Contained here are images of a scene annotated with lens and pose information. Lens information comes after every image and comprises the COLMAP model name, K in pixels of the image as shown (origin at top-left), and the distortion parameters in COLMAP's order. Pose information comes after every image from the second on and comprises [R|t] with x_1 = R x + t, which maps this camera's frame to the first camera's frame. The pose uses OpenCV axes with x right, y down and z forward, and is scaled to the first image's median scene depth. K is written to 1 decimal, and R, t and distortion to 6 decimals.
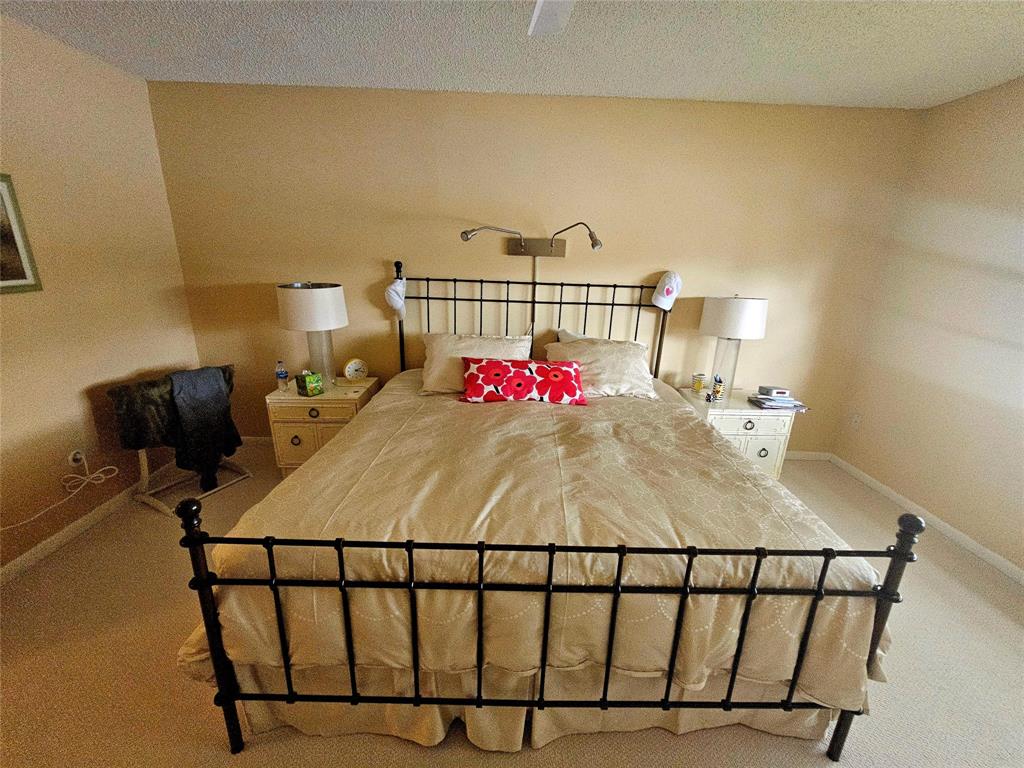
lens RADIAL K [[419.7, 0, 515.6], [0, 419.7, 384.8], [0, 0, 1]] dist [-0.003157, 0.000031]
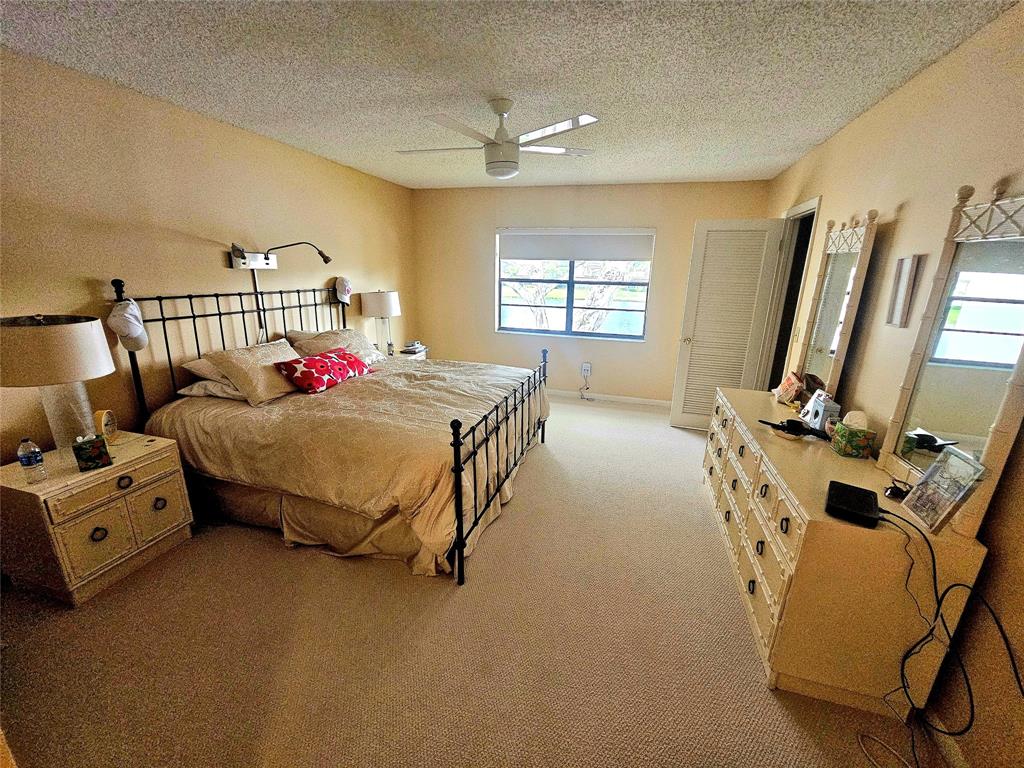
lens RADIAL K [[419.7, 0, 515.6], [0, 419.7, 384.8], [0, 0, 1]] dist [-0.003157, 0.000031]
pose [[0.282831, -0.277161, 0.918253, -0.930071], [0.266033, 0.942449, 0.202523, -0.064686], [-0.921538, 0.187005, 0.340288, 0.052271]]
